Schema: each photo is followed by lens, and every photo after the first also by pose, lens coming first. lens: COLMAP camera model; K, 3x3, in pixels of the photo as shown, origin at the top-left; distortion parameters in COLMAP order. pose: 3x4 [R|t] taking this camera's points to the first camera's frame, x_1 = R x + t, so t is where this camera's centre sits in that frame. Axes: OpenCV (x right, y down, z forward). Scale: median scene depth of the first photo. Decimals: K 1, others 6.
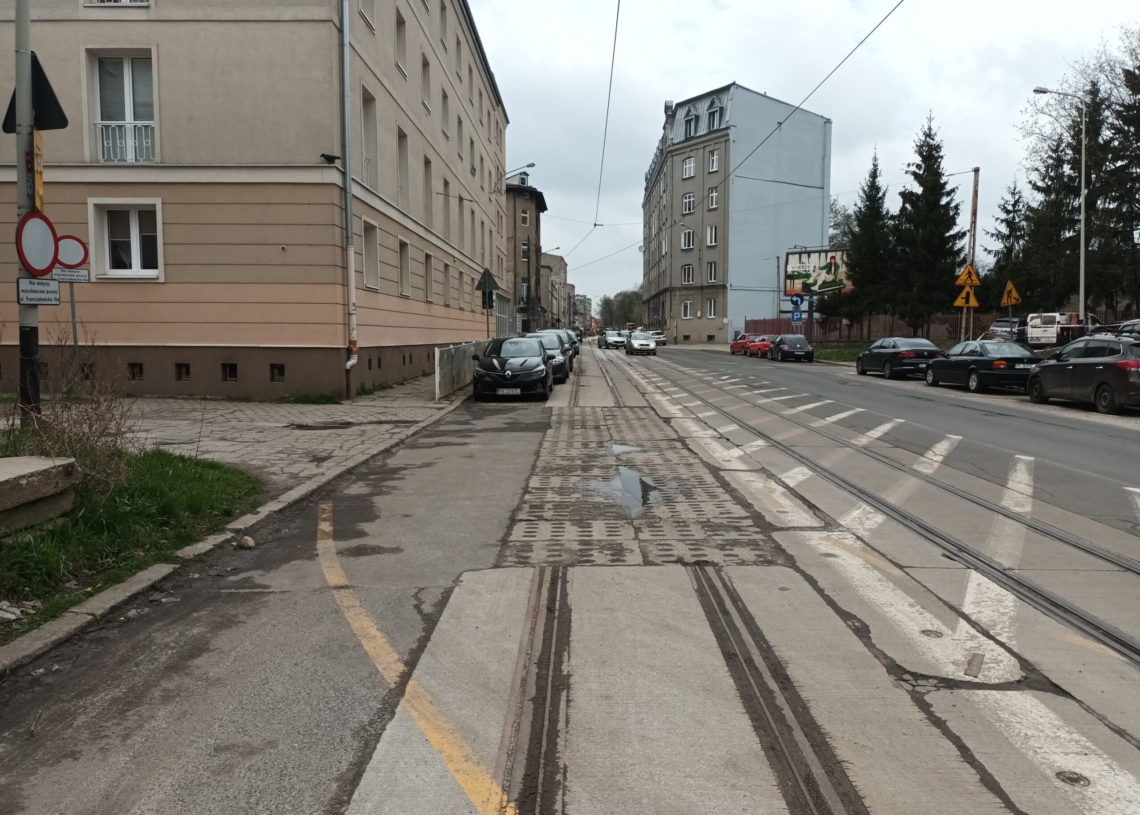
lens RADIAL K [[853.5, 0, 575.9], [0, 853.5, 409.5], [0, 0, 1]] dist [0.034659, -0.047121]
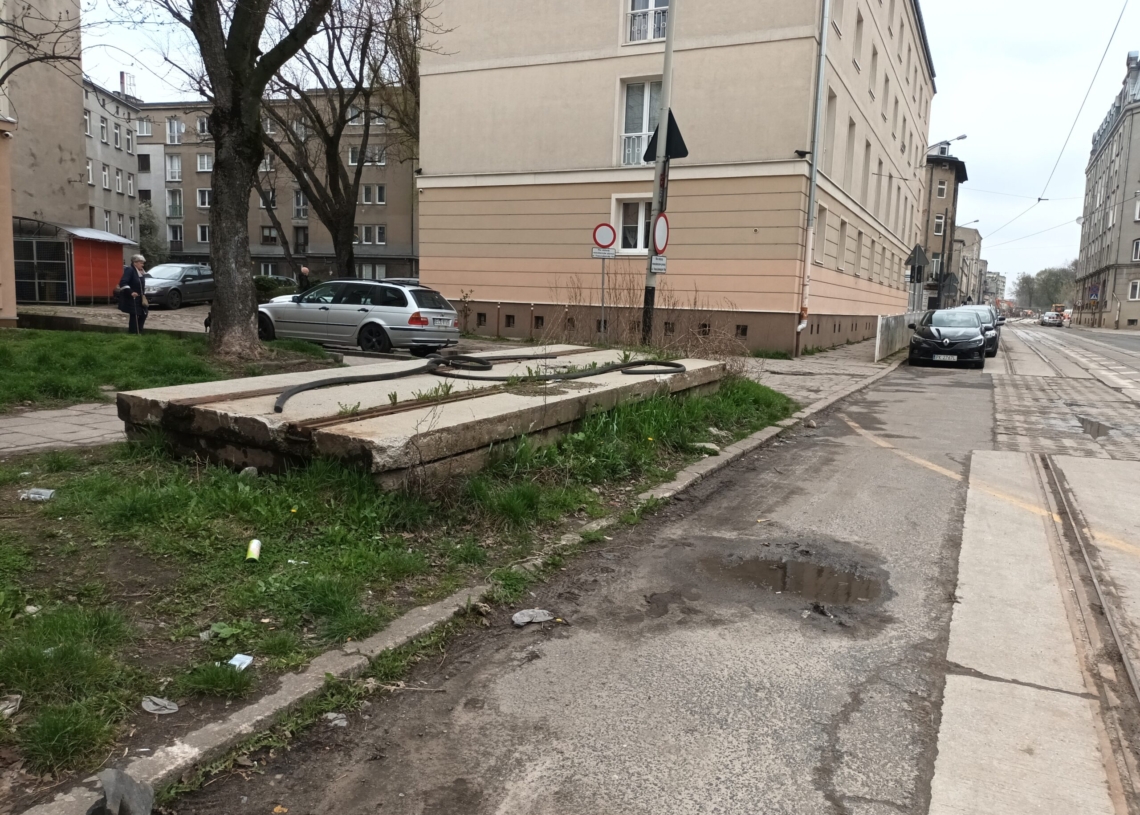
lens RADIAL K [[853.5, 0, 561.2], [0, 853.5, 412.1], [0, 0, 1]] dist [0.034659, -0.047121]
pose [[0.898659, 0.081213, -0.431065, -0.028390], [-0.067949, 0.996623, 0.046107, 0.021314], [0.433354, -0.012144, 0.901142, -0.143263]]
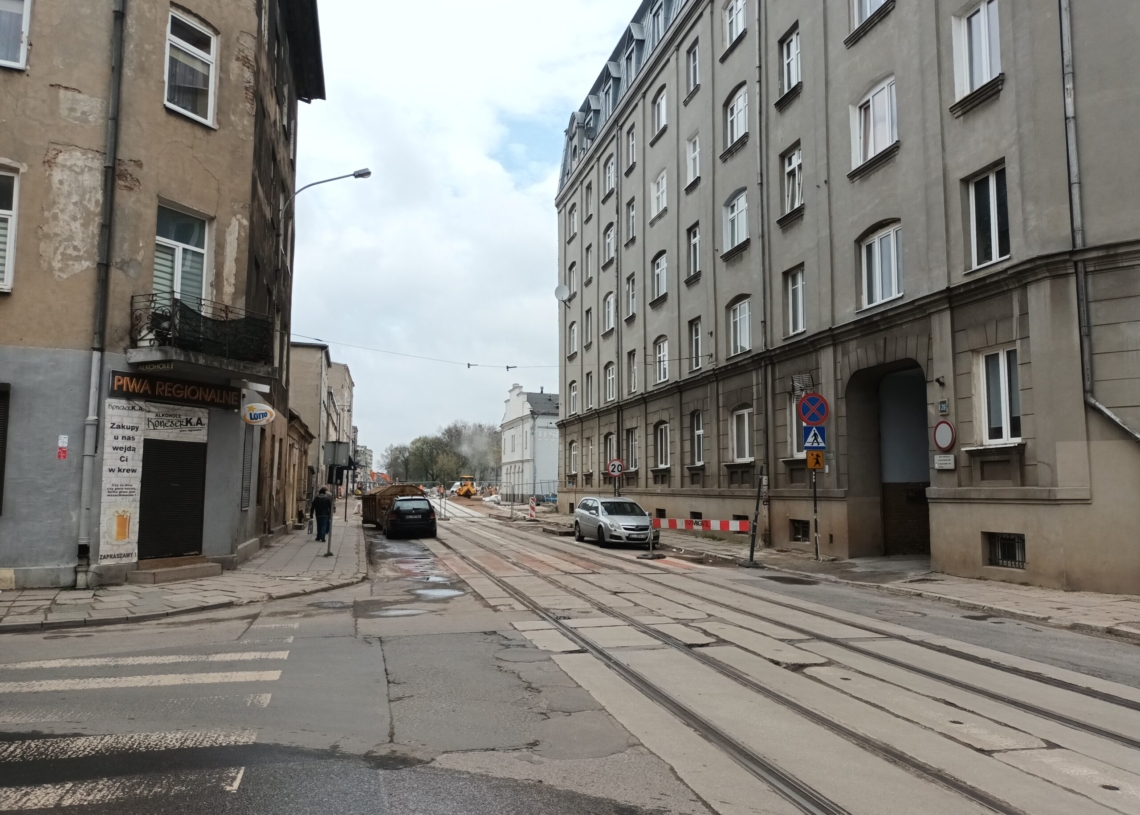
lens RADIAL K [[853.5, 0, 567.5], [0, 853.5, 408.9], [0, 0, 1]] dist [0.034659, -0.047121]
pose [[0.969543, 0.033037, 0.242682, -0.076744], [0.011683, 0.983495, -0.180560, -0.261683], [-0.244641, 0.177896, 0.953155, 2.684665]]
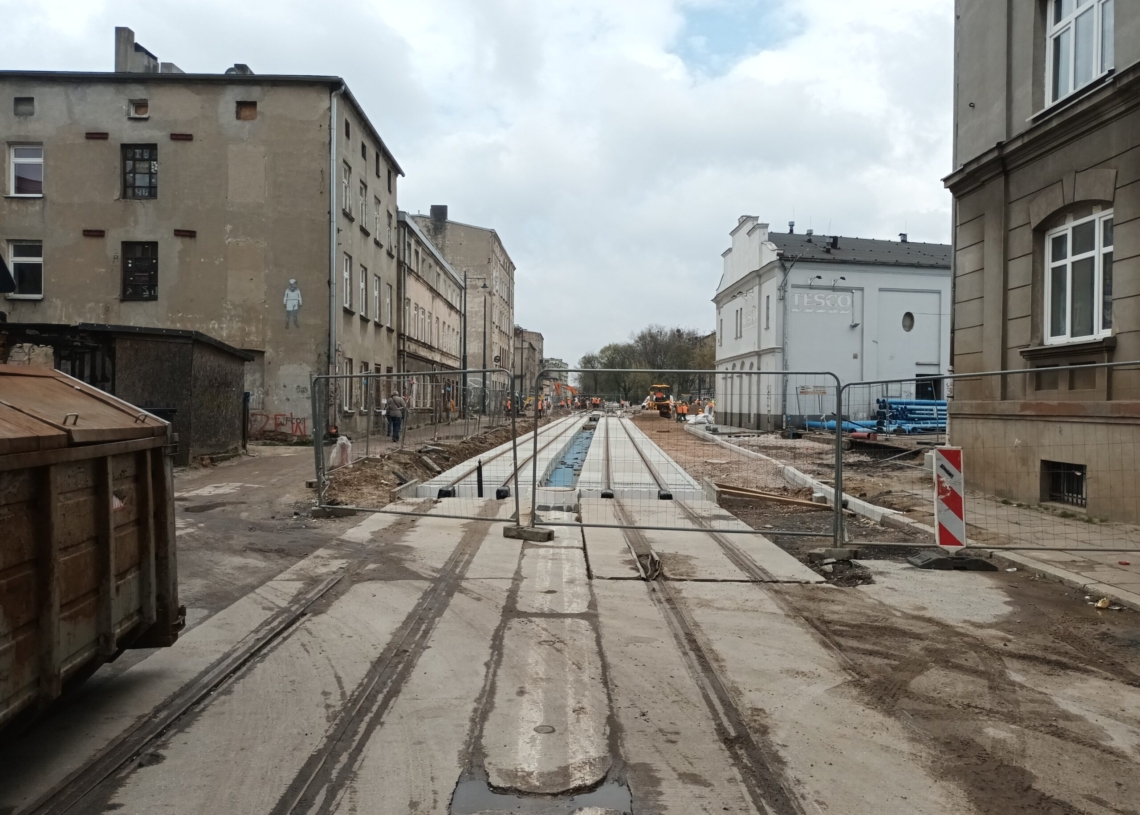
lens RADIAL K [[853.5, 0, 574.0], [0, 853.5, 418.0], [0, 0, 1]] dist [0.034659, -0.047121]
pose [[0.999532, 0.017677, 0.024984, 0.100363], [-0.015858, 0.997333, -0.071238, -0.371812], [-0.026177, 0.070808, 0.997146, 3.918991]]
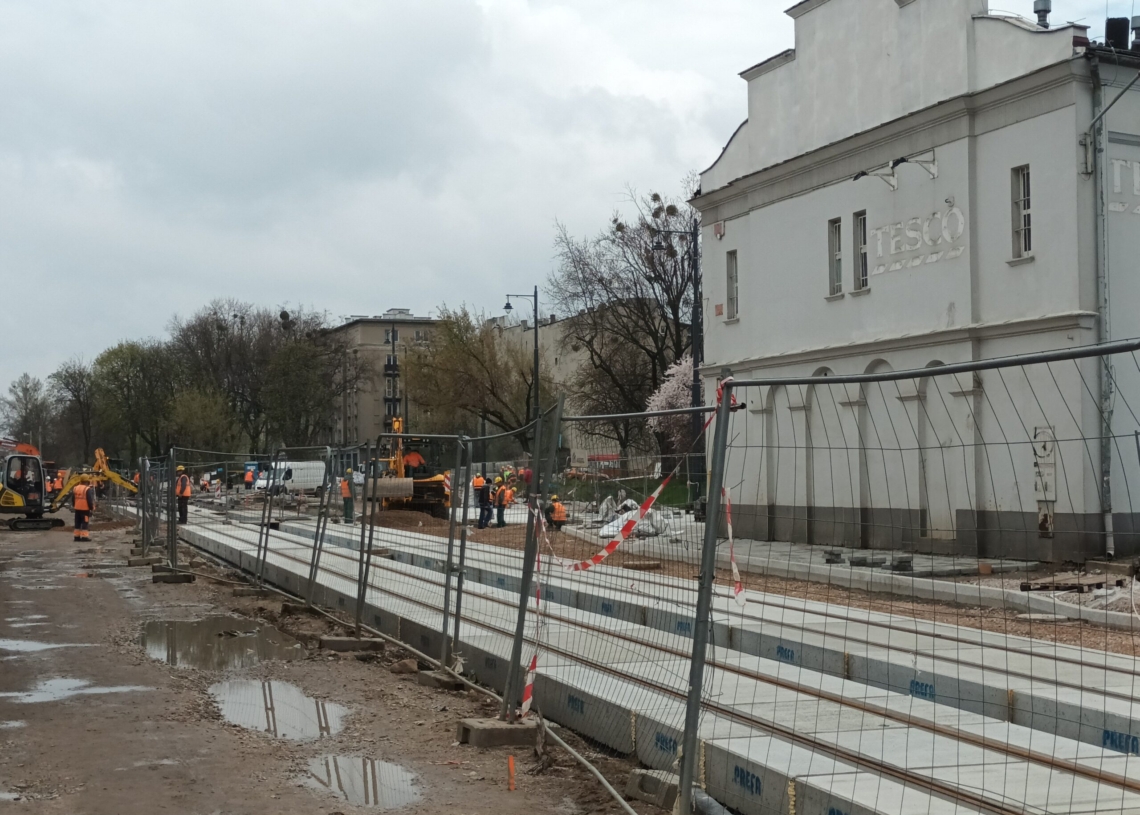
lens RADIAL K [[1792.9, 0, 564.2], [0, 1792.9, 401.7], [0, 0, 1]] dist [0.025400, 0.000000]
pose [[0.941215, 0.015246, 0.337465, -0.141189], [0.029581, 0.991424, -0.127296, -0.426622], [-0.336512, 0.129795, 0.932691, 4.479864]]
